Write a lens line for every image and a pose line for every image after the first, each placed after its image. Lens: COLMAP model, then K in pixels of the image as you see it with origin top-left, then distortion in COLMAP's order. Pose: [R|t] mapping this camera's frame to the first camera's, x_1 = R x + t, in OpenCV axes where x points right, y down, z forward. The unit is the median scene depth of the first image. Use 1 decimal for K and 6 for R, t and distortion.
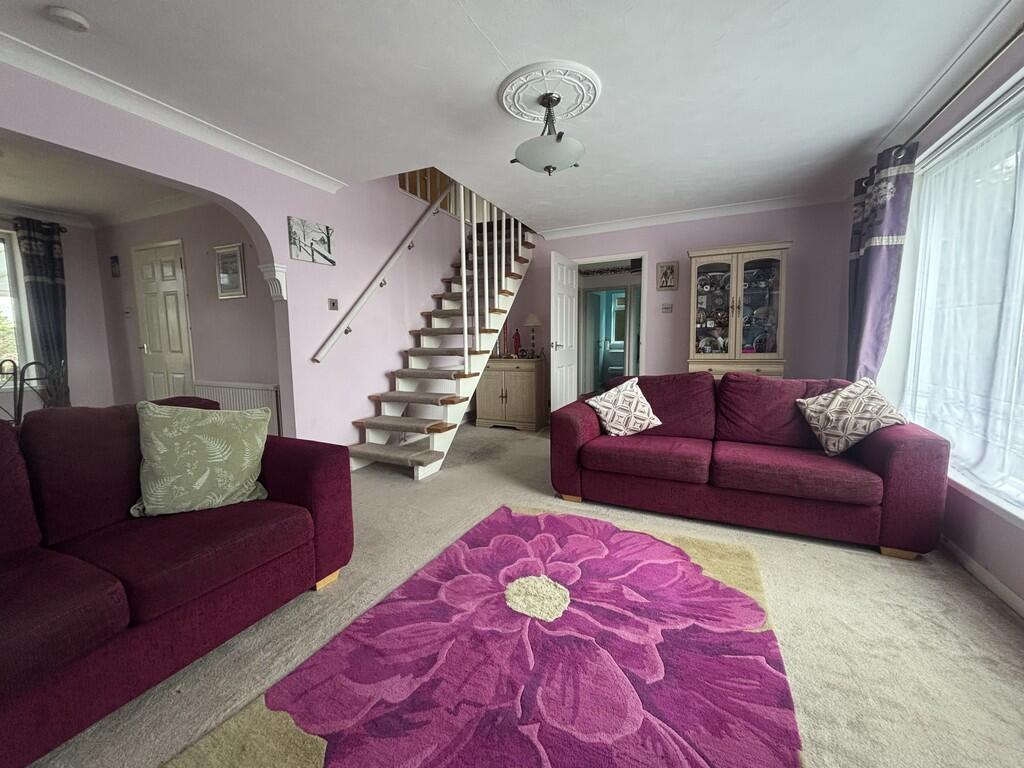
lens RADIAL K [[409.4, 0, 507.4], [0, 409.4, 380.4], [0, 0, 1]] dist [-0.002426, -0.000433]
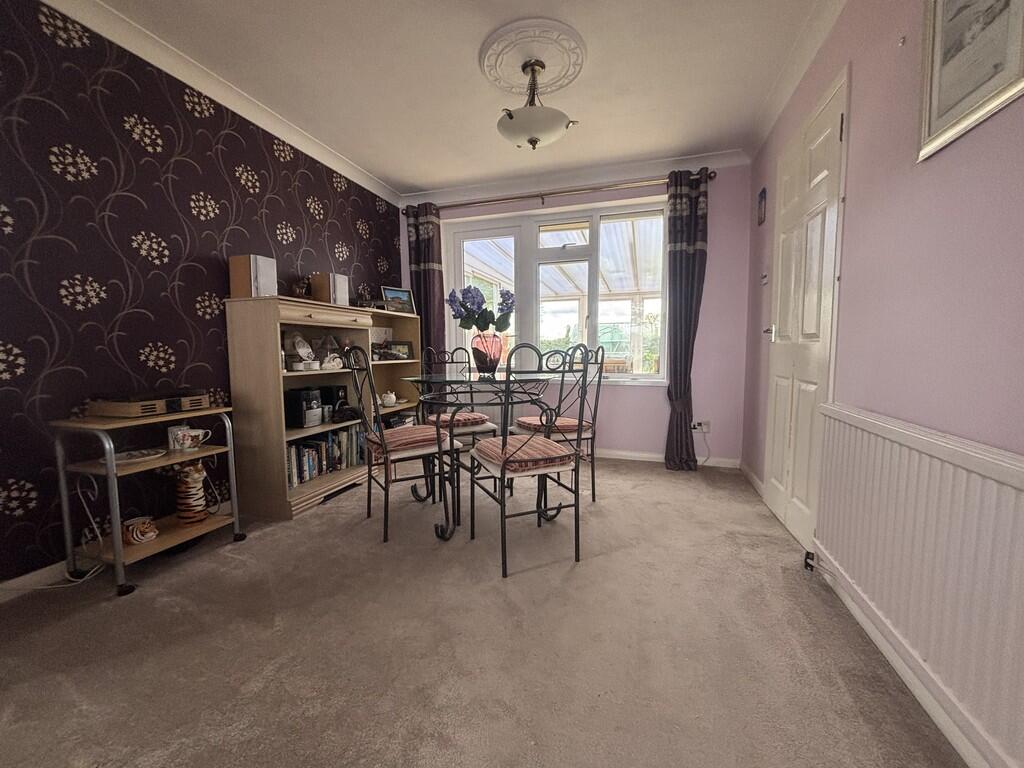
lens RADIAL K [[409.4, 0, 507.4], [0, 409.4, 380.4], [0, 0, 1]] dist [-0.002426, -0.000433]
pose [[0.116236, 0.087096, -0.989395, -0.704465], [-0.096210, 0.992451, 0.076062, -0.041503], [0.988551, 0.086348, 0.123738, 1.089015]]
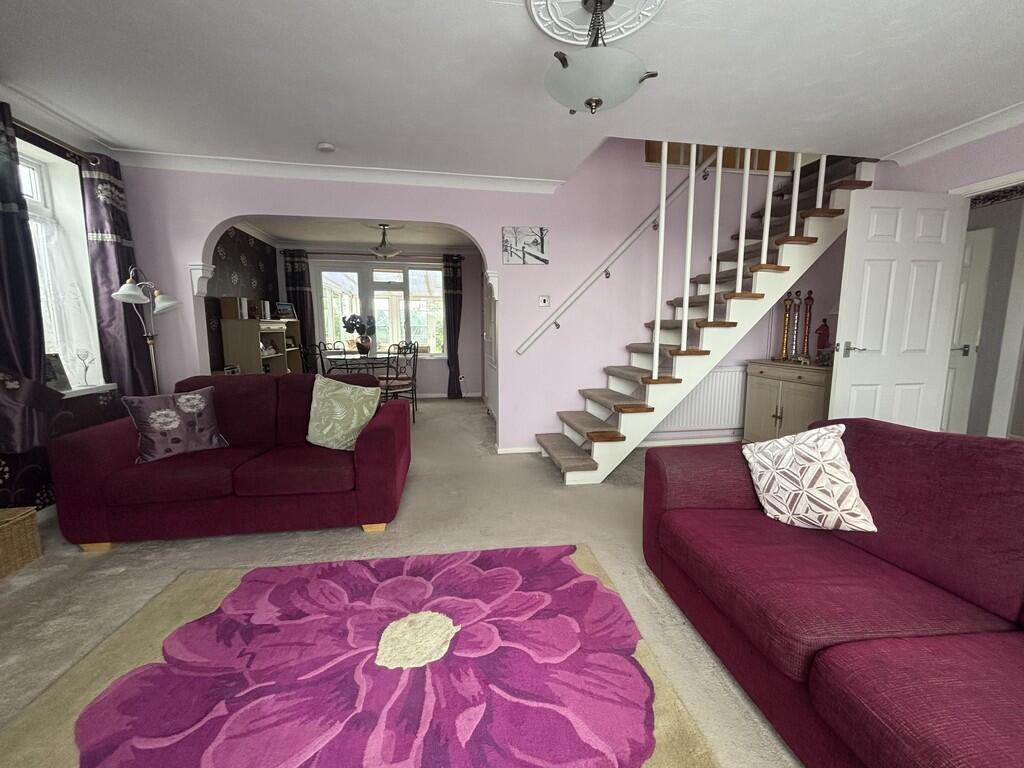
lens RADIAL K [[409.0, 0, 511.2], [0, 409.0, 383.4], [0, 0, 1]] dist [-0.000433, 0.000342]
pose [[0.575617, 0.120709, -0.808761, 0.631182], [-0.088842, 0.992422, 0.084890, -0.084603], [0.812879, 0.022988, 0.581979, 0.479590]]
